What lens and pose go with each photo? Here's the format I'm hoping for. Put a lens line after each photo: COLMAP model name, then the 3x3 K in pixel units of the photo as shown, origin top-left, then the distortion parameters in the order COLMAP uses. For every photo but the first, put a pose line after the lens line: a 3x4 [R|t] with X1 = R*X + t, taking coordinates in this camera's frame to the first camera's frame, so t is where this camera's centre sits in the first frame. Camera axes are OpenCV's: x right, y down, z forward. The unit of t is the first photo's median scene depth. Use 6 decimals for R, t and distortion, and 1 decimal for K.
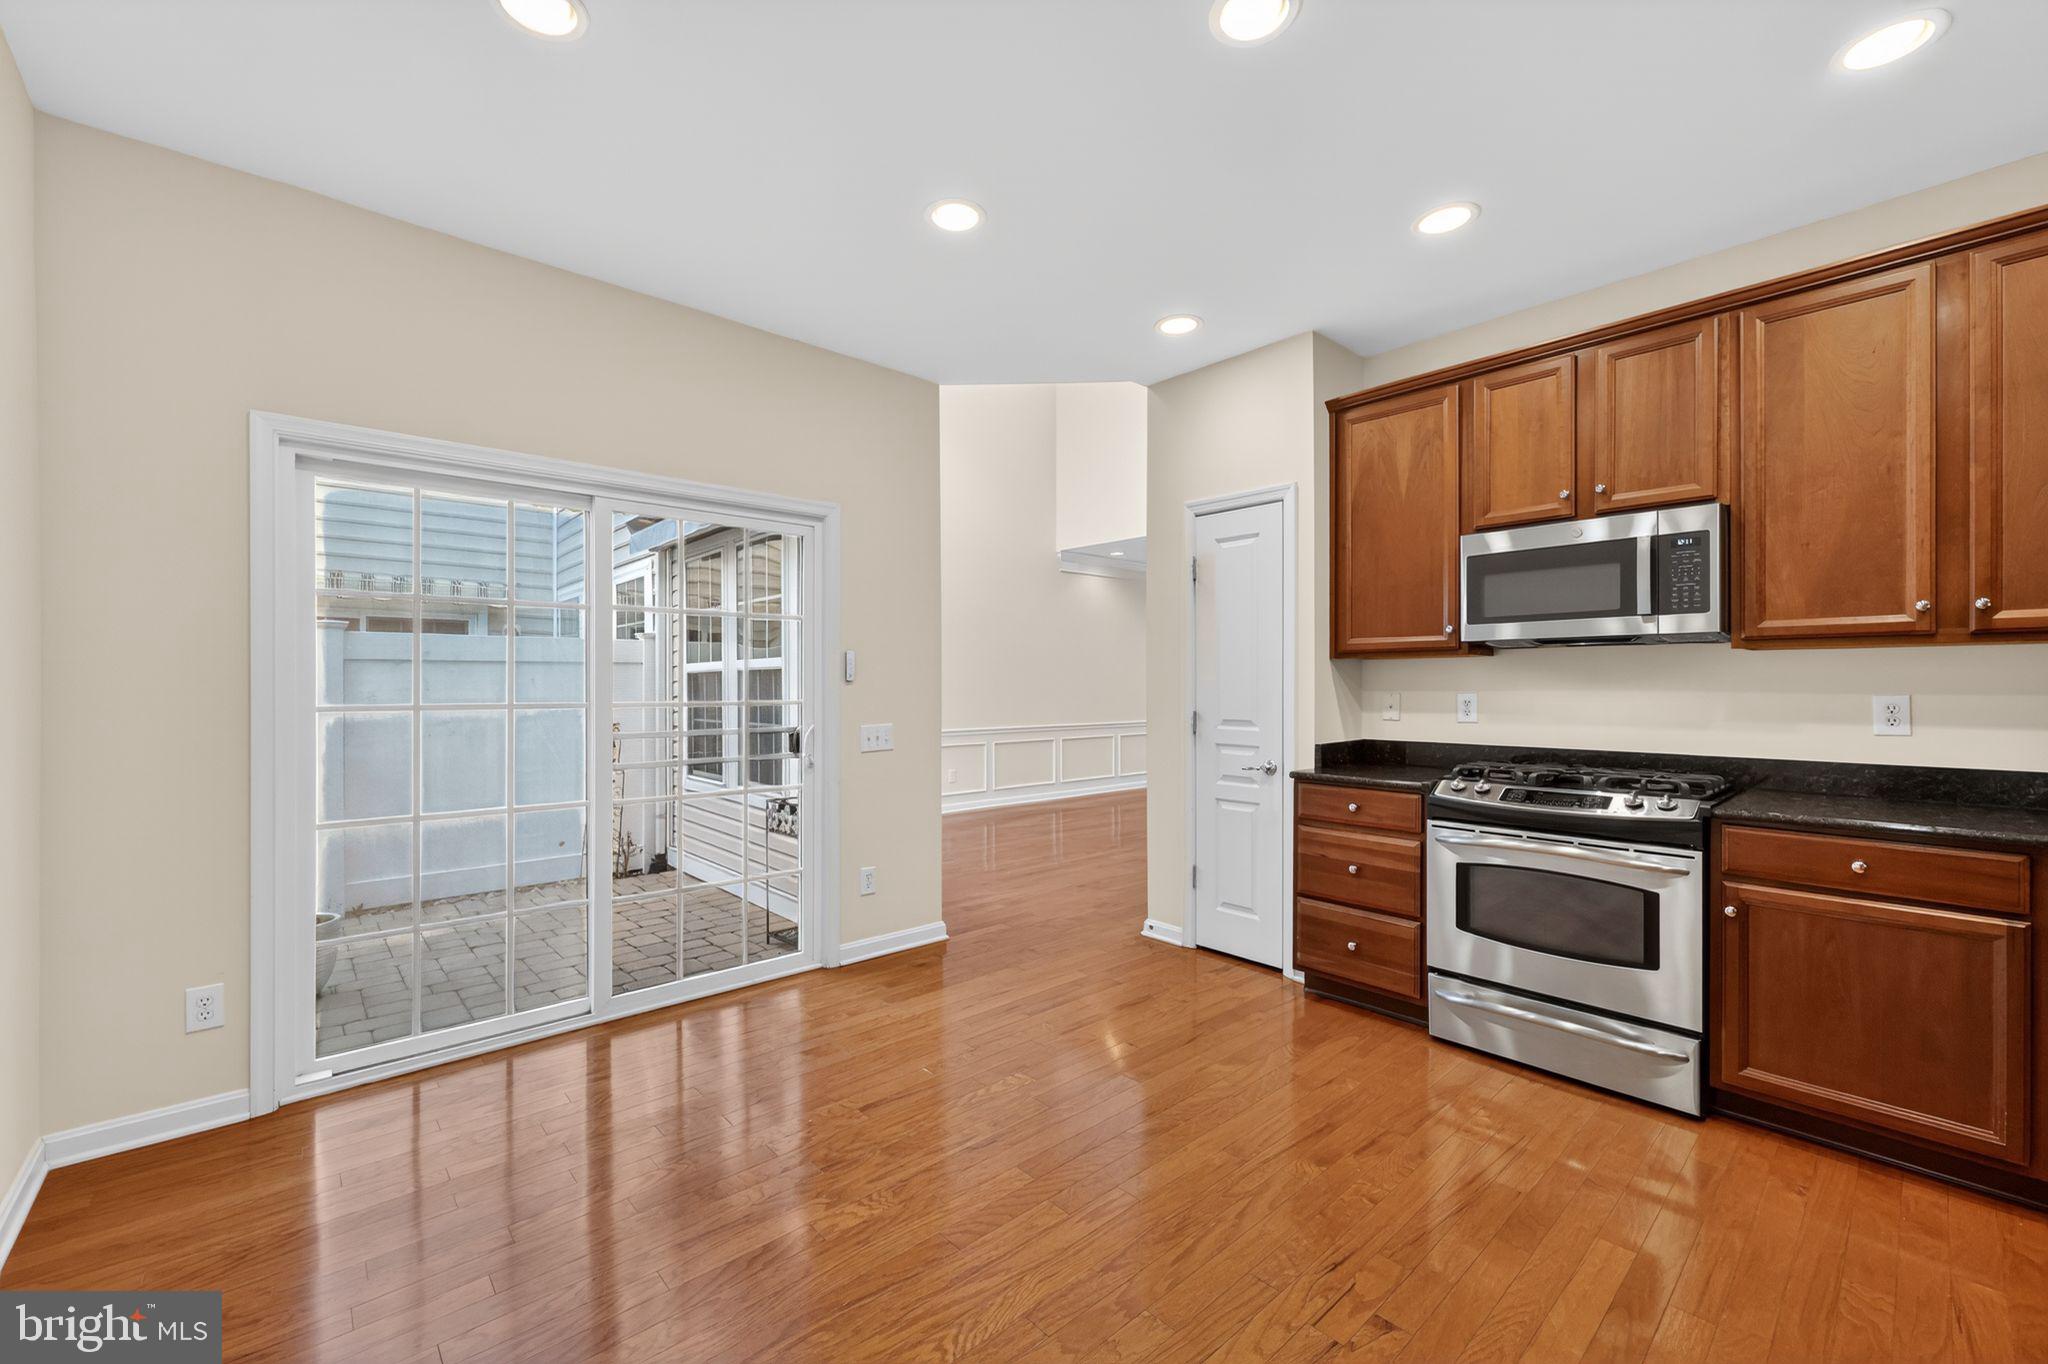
lens RADIAL K [[815.0, 0, 1021.1], [0, 815.0, 690.0], [0, 0, 1]] dist [-0.000312, -0.000048]
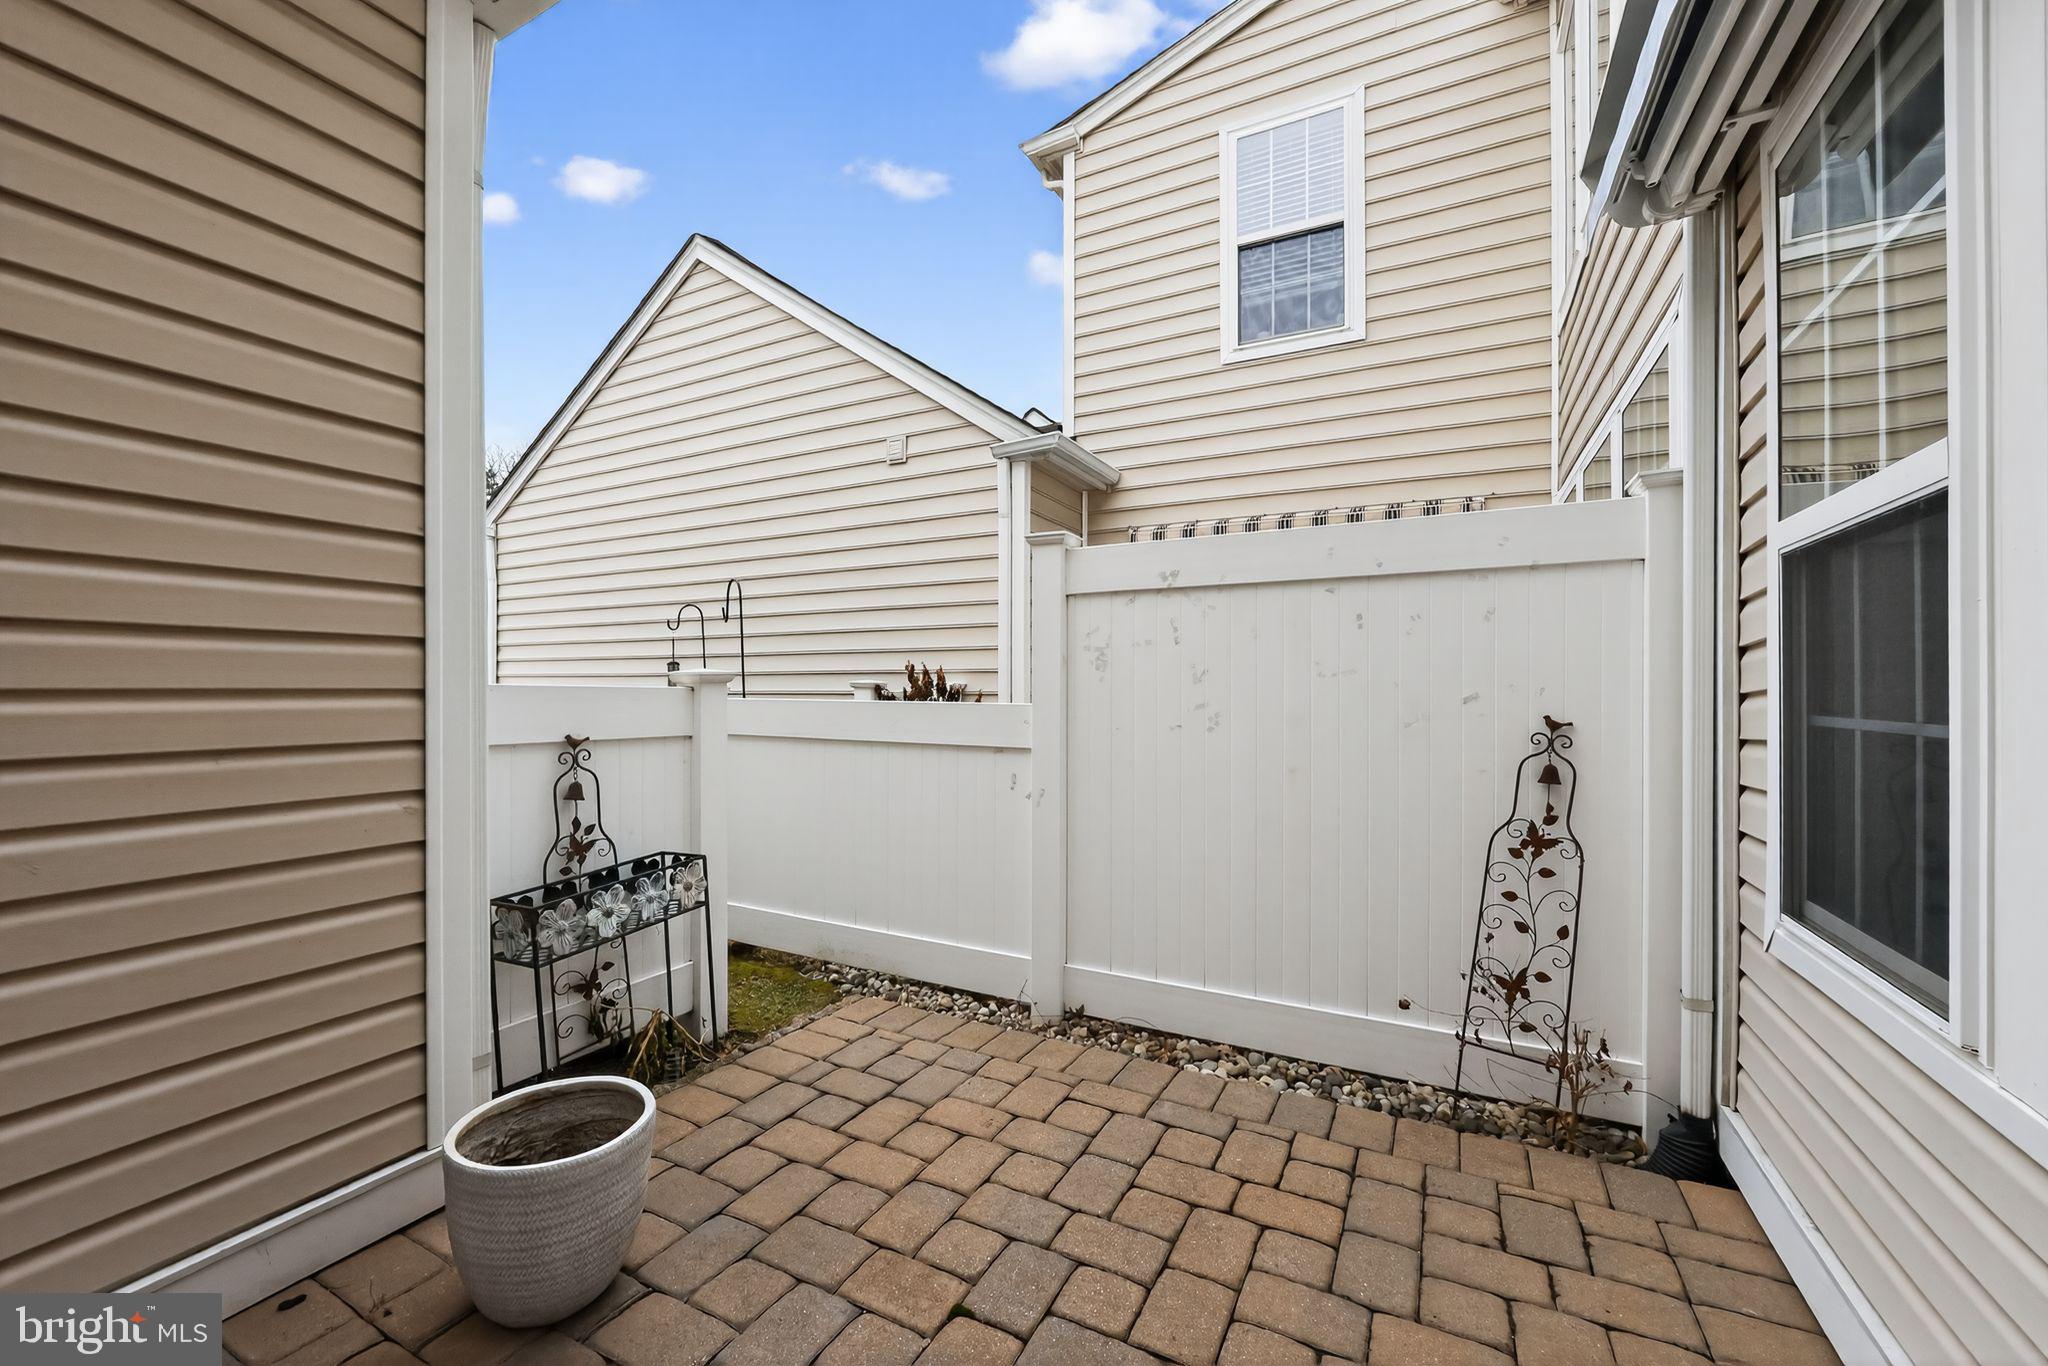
lens RADIAL K [[810.8, 0, 1014.3], [0, 810.8, 683.3], [0, 0, 1]] dist [-0.001189, -0.000039]
pose [[0.342176, -0.004526, -0.939625, -0.474175], [-0.002798, 0.999979, -0.005836, 0.055480], [0.939632, 0.004626, 0.342156, 1.313885]]
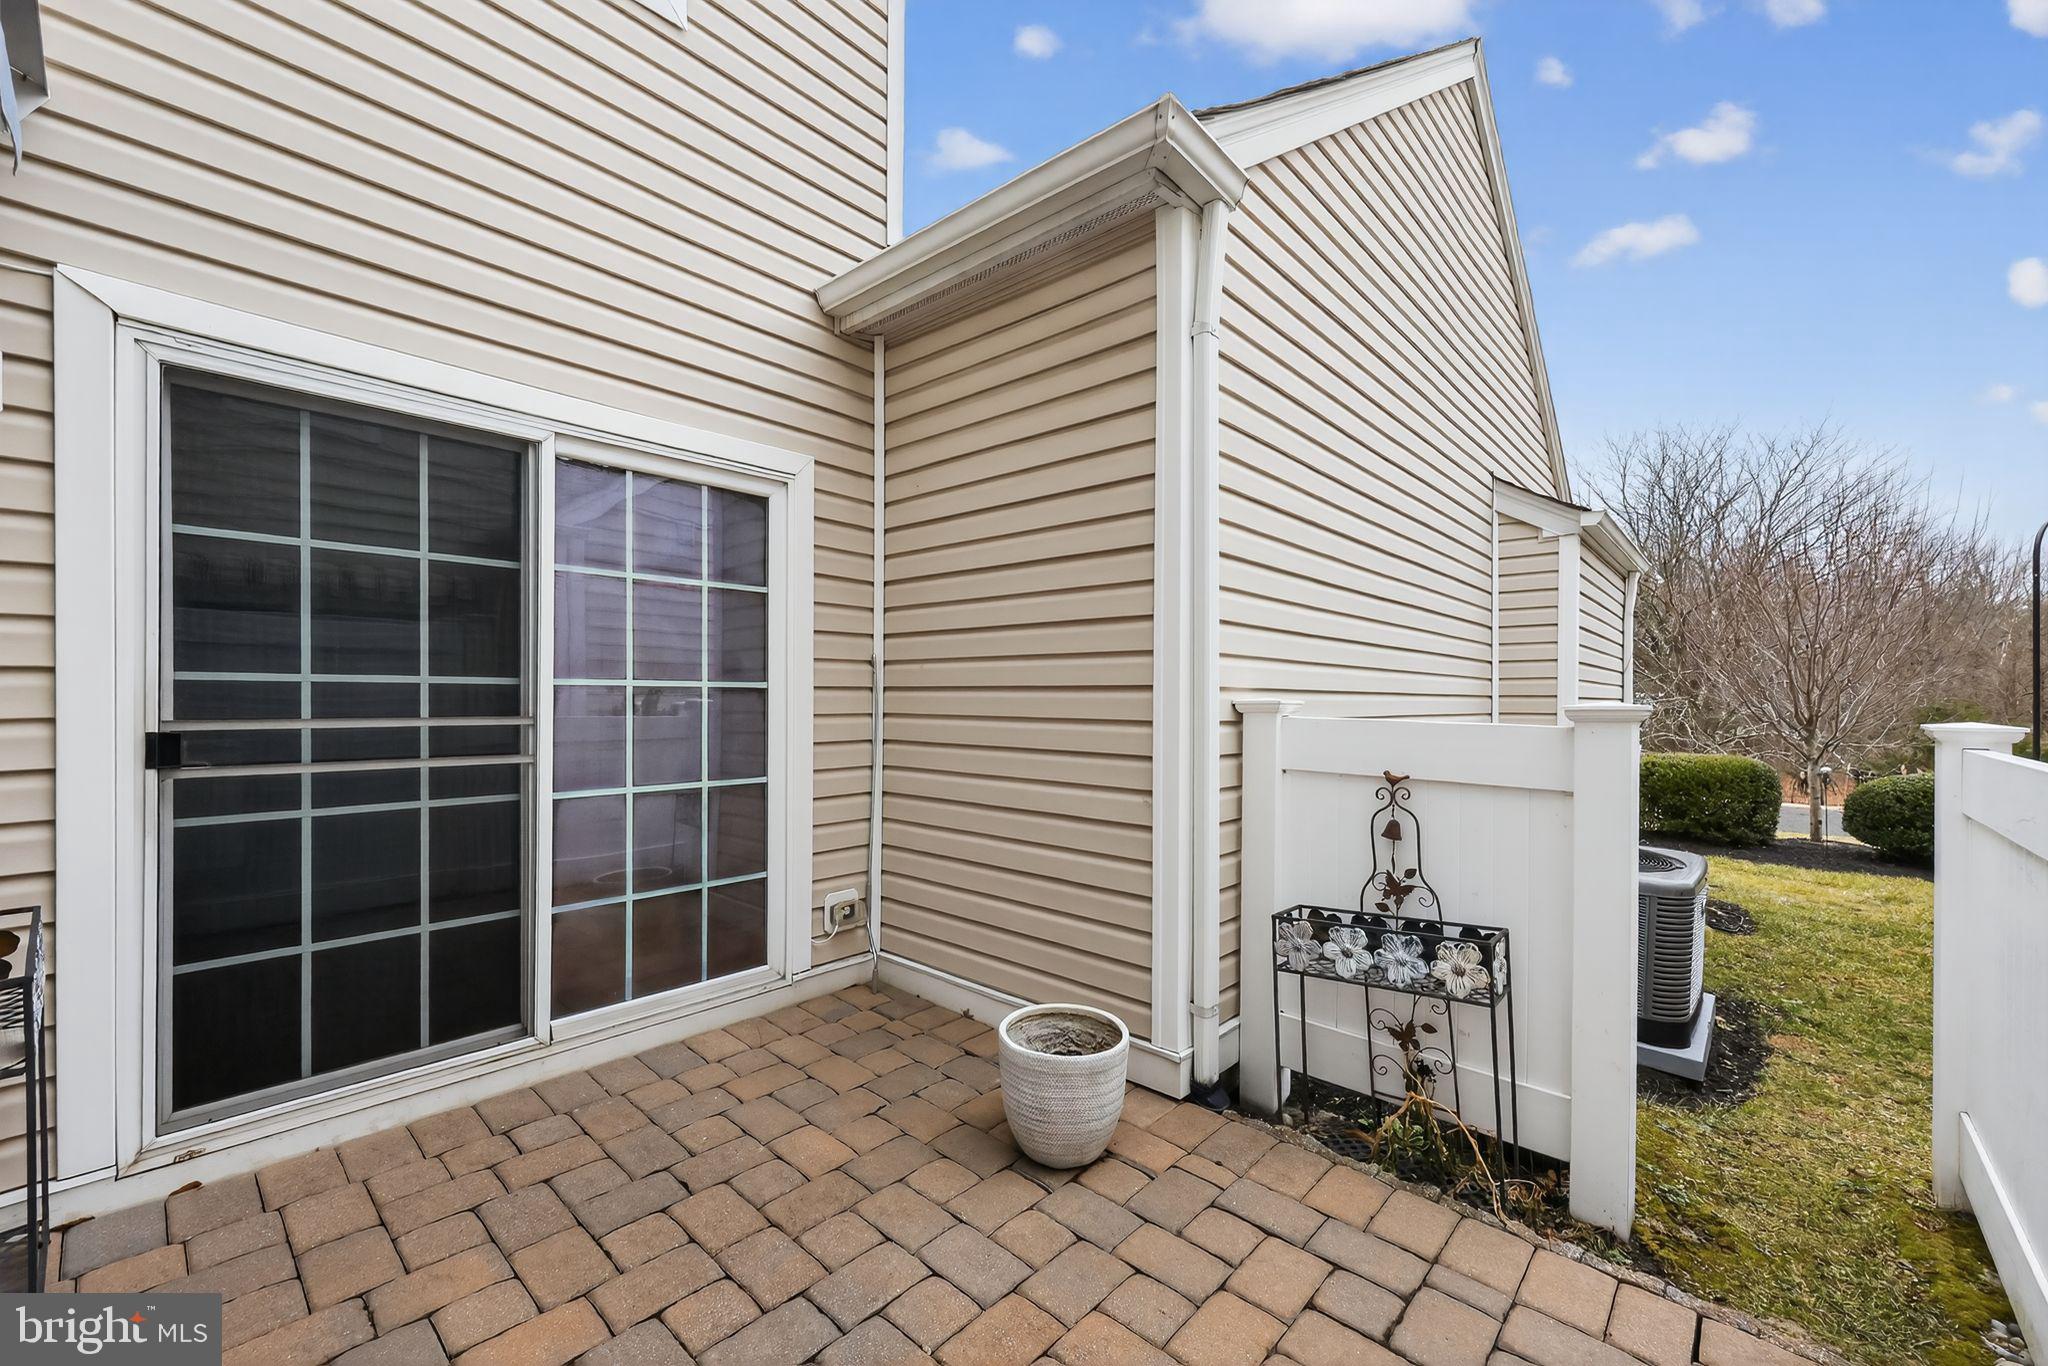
lens RADIAL K [[828.7, 0, 1020.4], [0, 828.7, 693.7], [0, 0, 1]] dist [0.000679, 0.000113]
pose [[-0.995469, -0.007277, -0.094805, -0.965975], [-0.006864, 0.999965, -0.004683, 0.032706], [0.094836, -0.004011, -0.995485, 1.978791]]
